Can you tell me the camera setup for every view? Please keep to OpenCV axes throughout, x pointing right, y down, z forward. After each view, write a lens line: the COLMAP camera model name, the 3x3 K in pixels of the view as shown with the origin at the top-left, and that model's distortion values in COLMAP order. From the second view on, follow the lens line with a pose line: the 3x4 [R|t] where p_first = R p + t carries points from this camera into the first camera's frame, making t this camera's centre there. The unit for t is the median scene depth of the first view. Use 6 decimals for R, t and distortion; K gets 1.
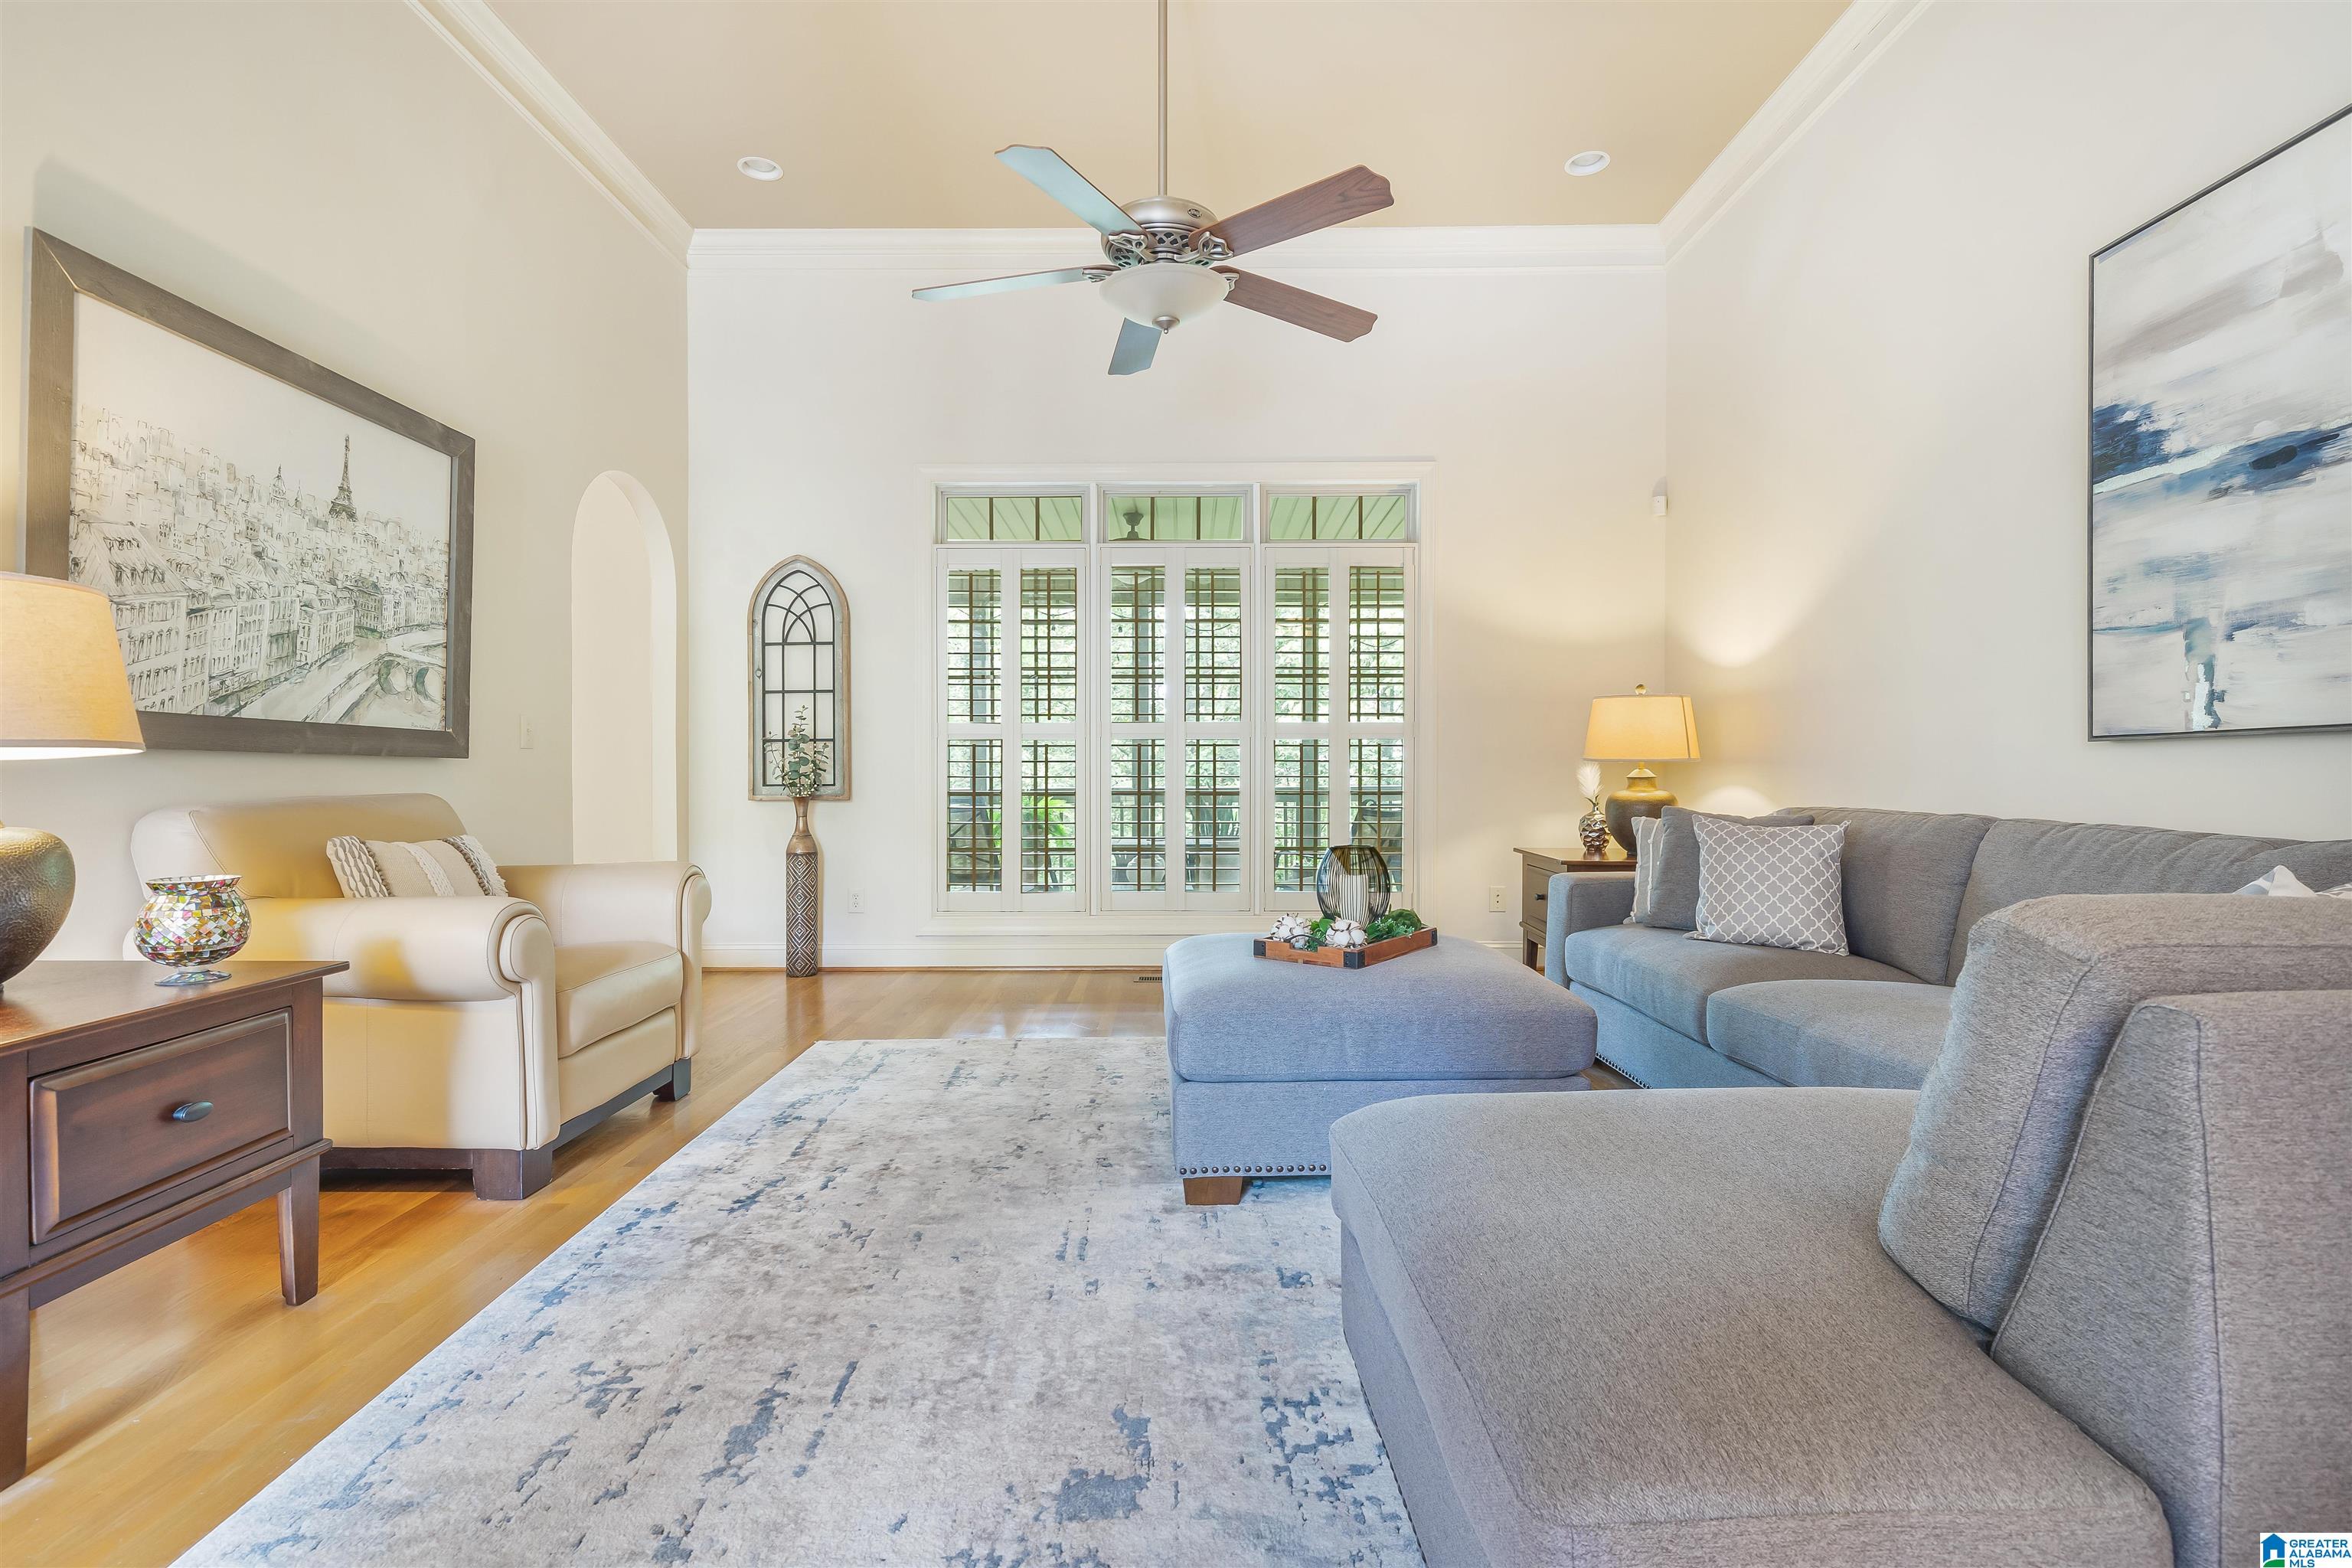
lens RADIAL K [[1065.2, 0, 1178.6], [0, 1065.2, 777.1], [0, 0, 1]] dist [0.000871, -0.000447]
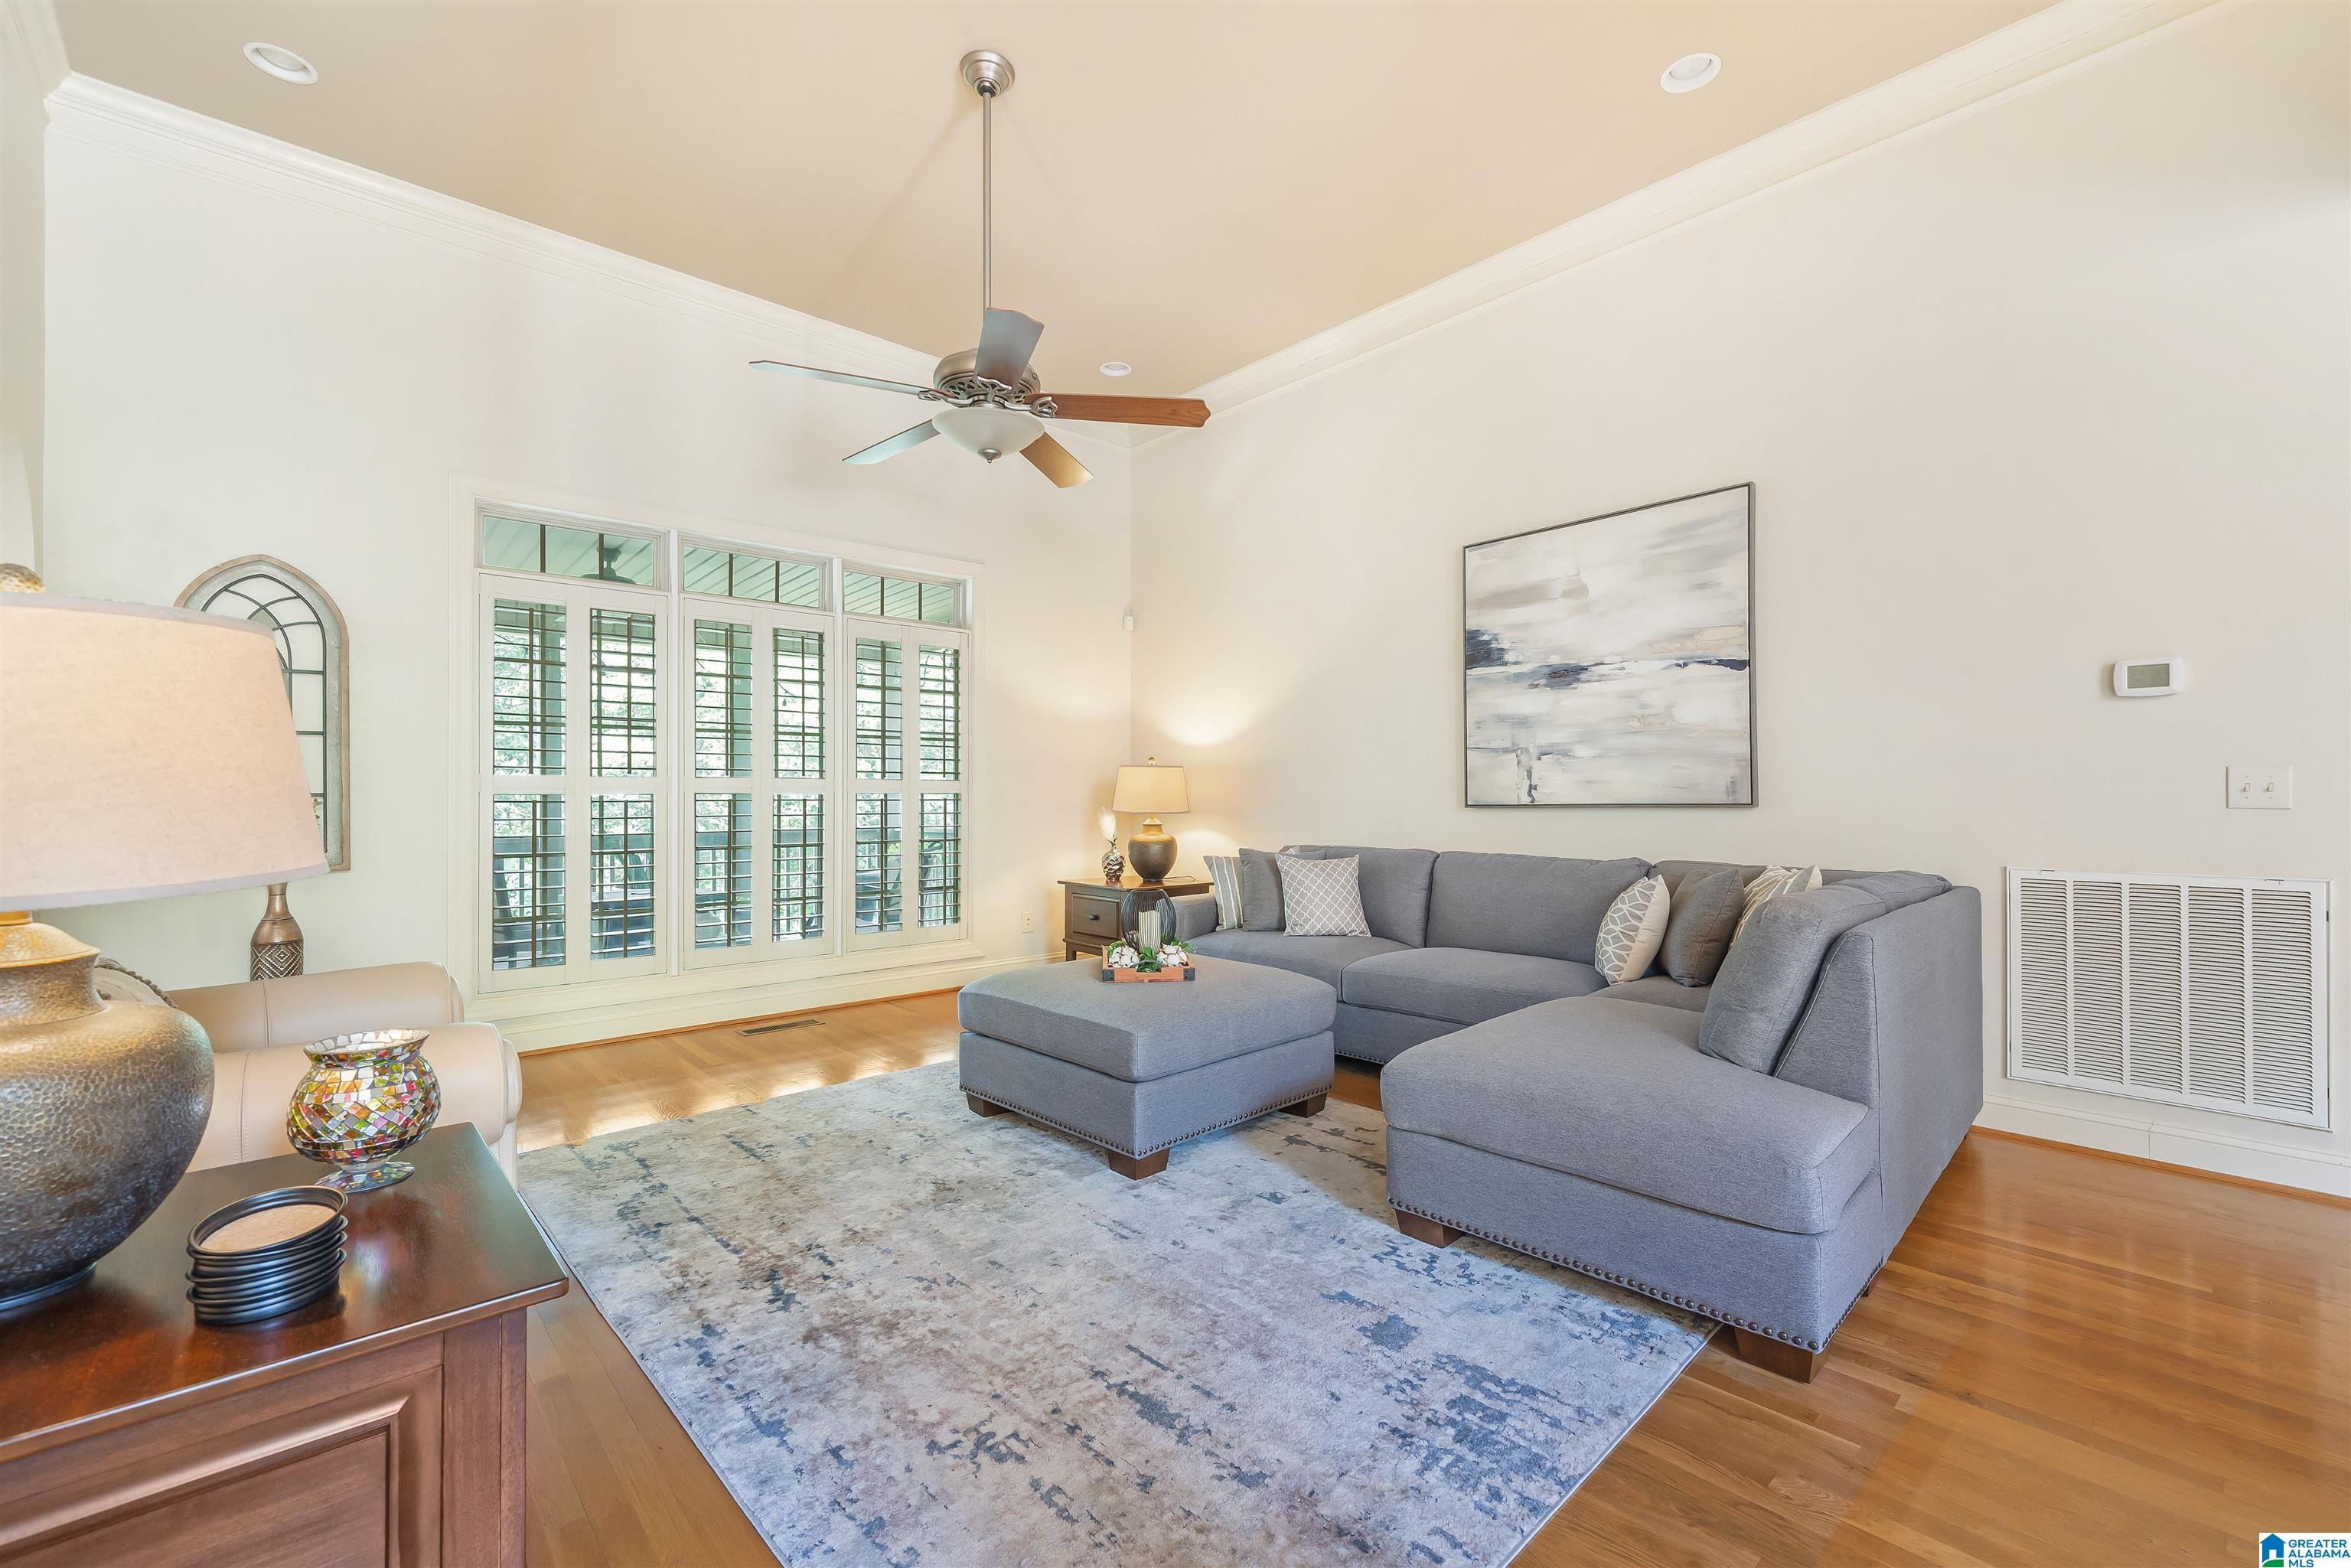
lens RADIAL K [[967.9, 0, 1162.5], [0, 967.9, 790.1], [0, 0, 1]] dist [0.002099, 0.000043]
pose [[0.747874, 0.003379, 0.663832, -0.673295], [0.008790, 0.999849, -0.014993, -0.044391], [-0.663782, 0.017048, 0.747731, 0.092403]]
